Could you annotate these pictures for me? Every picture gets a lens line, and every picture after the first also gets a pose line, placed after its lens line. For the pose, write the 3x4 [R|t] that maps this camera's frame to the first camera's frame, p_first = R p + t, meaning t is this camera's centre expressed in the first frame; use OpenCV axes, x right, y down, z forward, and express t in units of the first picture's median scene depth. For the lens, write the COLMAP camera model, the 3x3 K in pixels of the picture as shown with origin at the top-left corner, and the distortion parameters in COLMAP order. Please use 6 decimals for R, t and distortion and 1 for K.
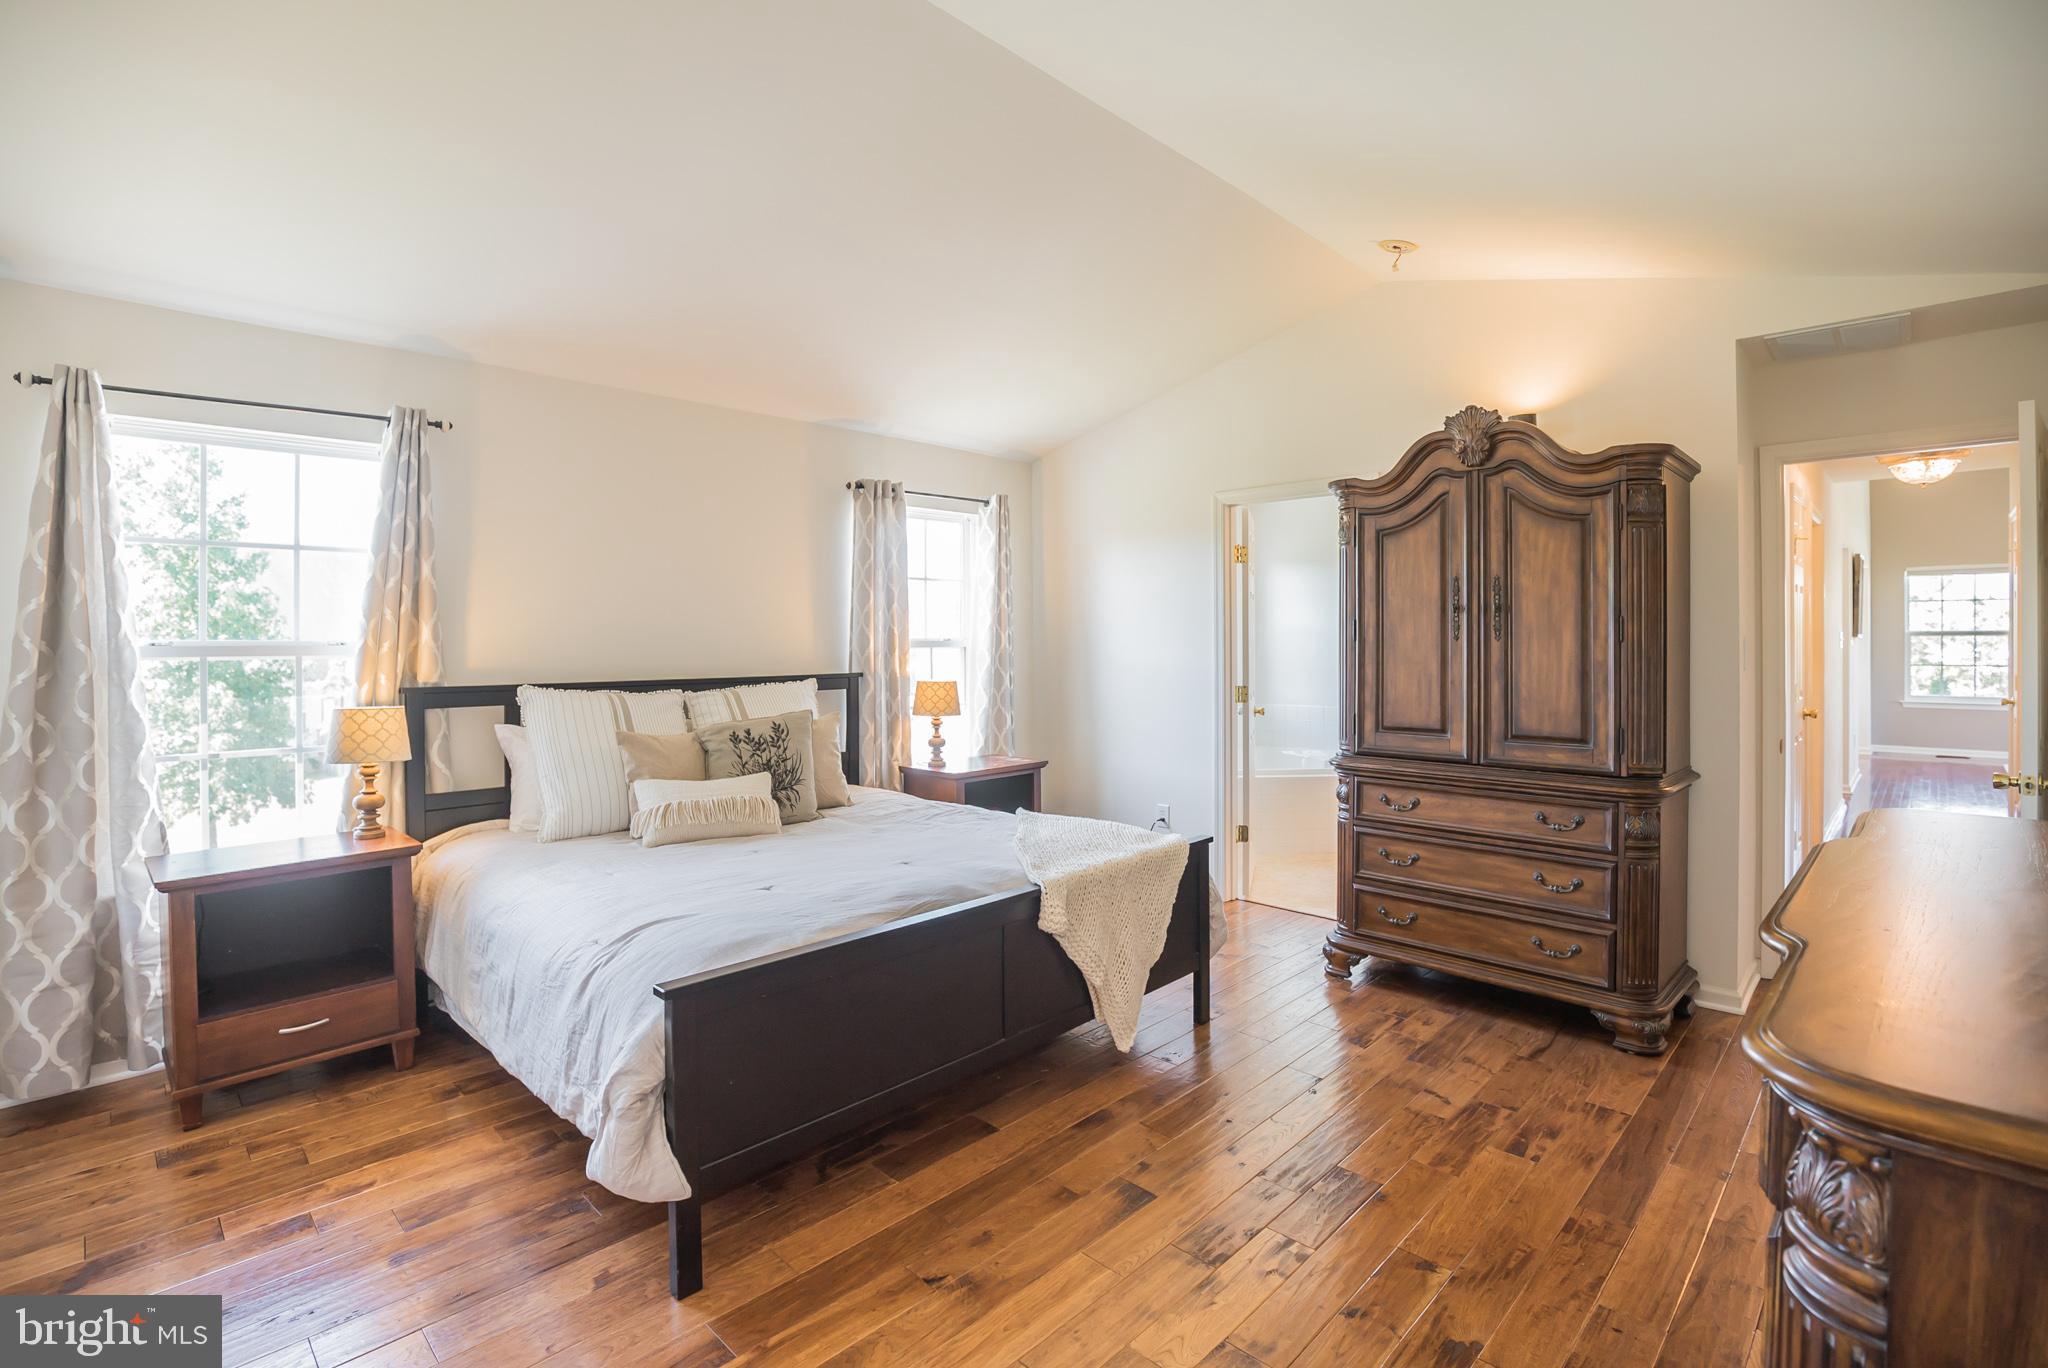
lens RADIAL K [[960.4, 0, 1029.6], [0, 960.4, 639.8], [0, 0, 1]] dist [-0.001812, -0.000203]
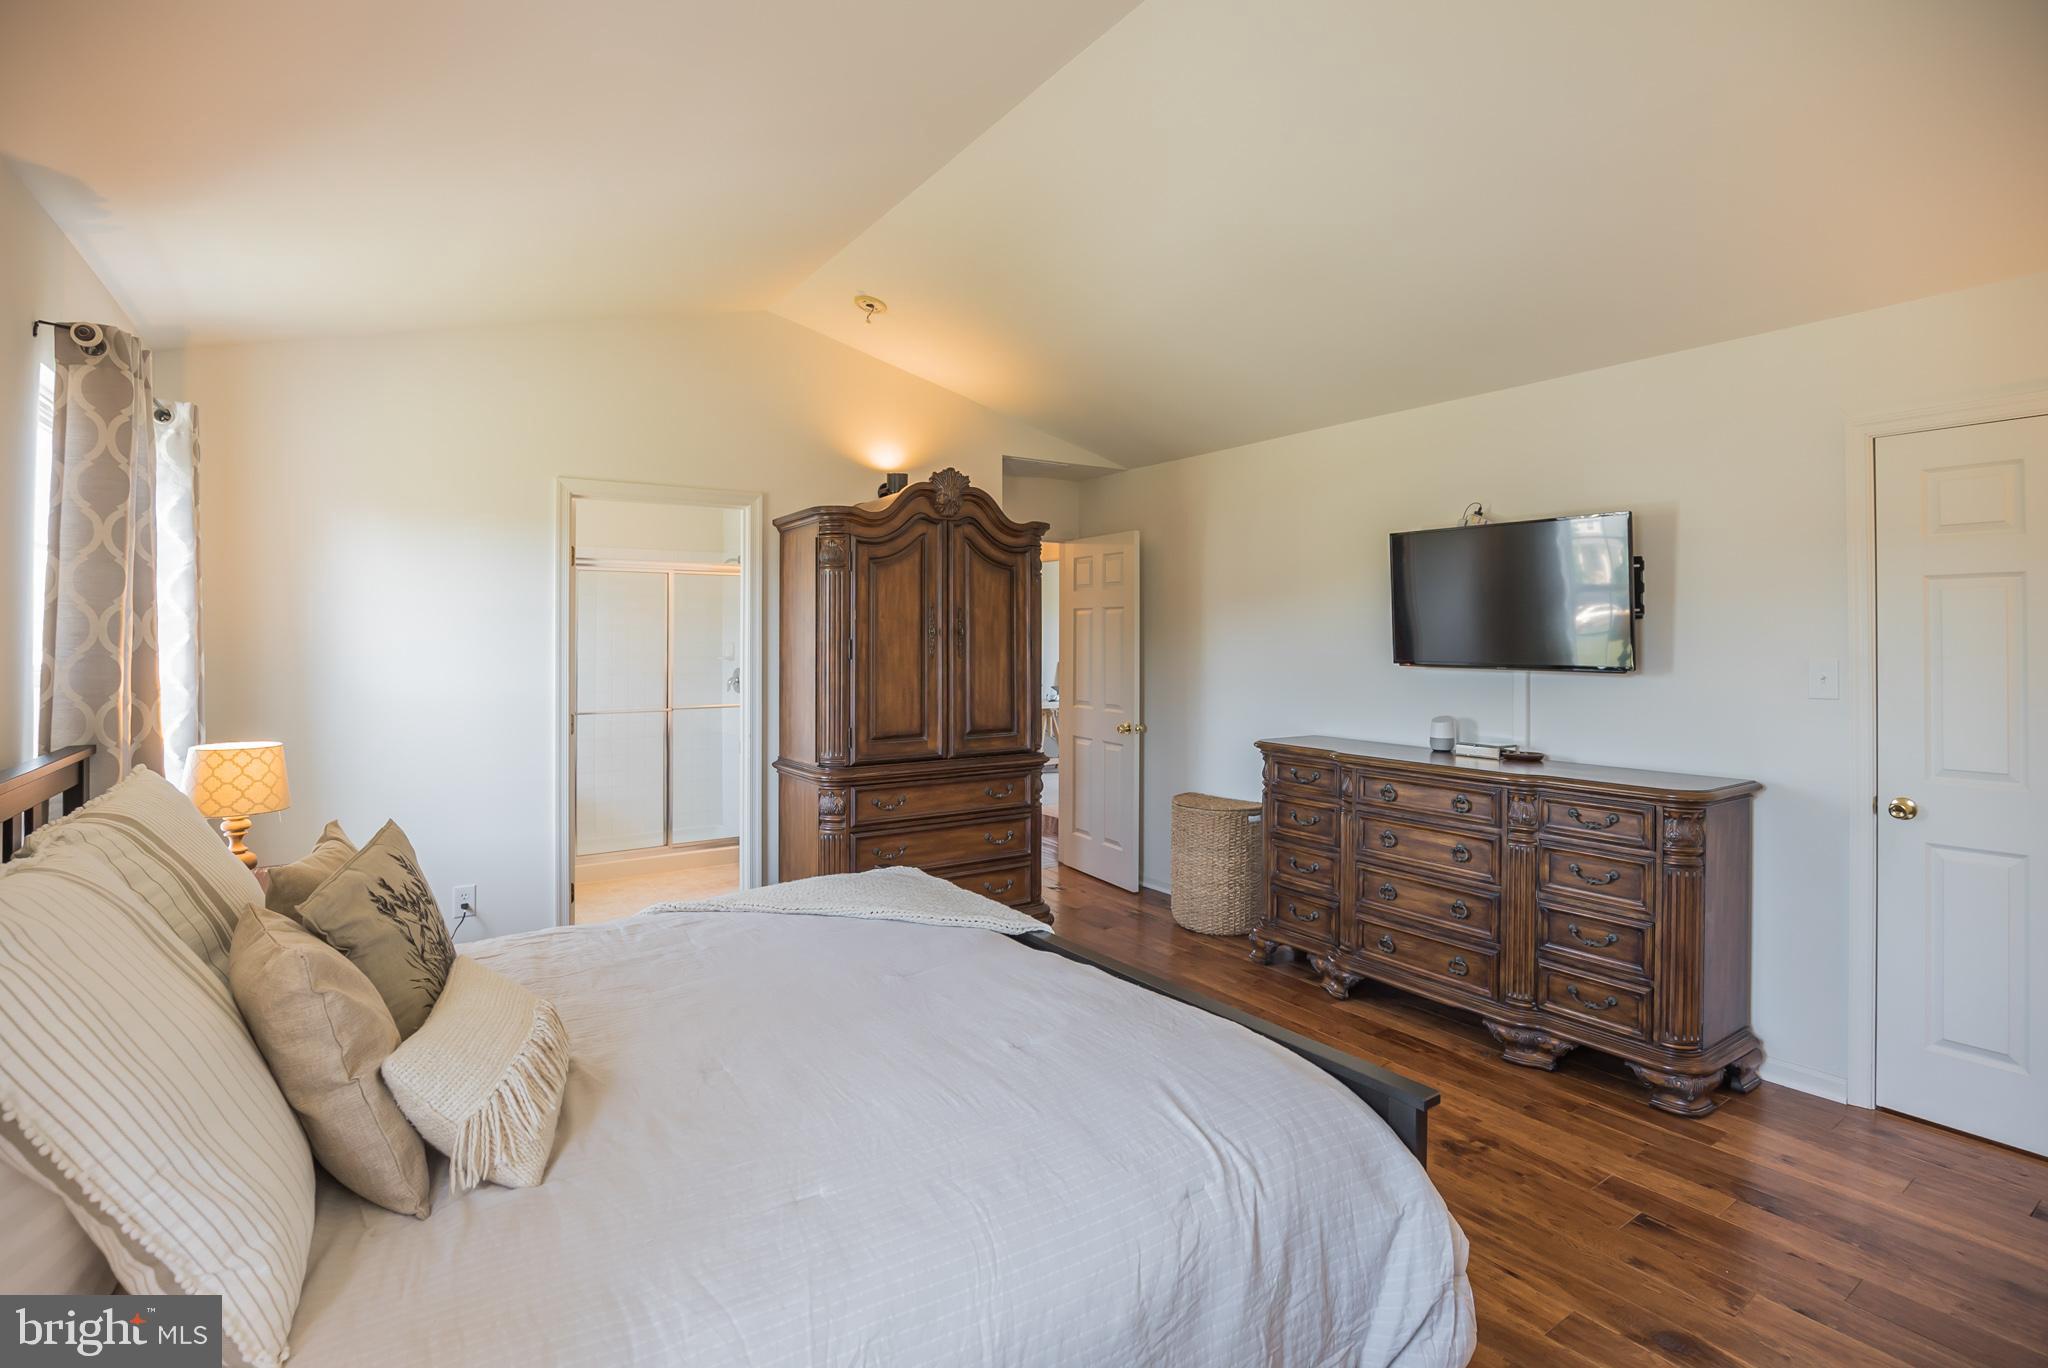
lens RADIAL K [[960.4, 0, 1029.6], [0, 960.4, 639.8], [0, 0, 1]] dist [-0.001812, -0.000203]
pose [[0.206229, 0.004846, 0.978492, -0.706838], [0.007898, 0.999947, -0.006617, -0.013302], [-0.978472, 0.009093, 0.206180, 0.630007]]
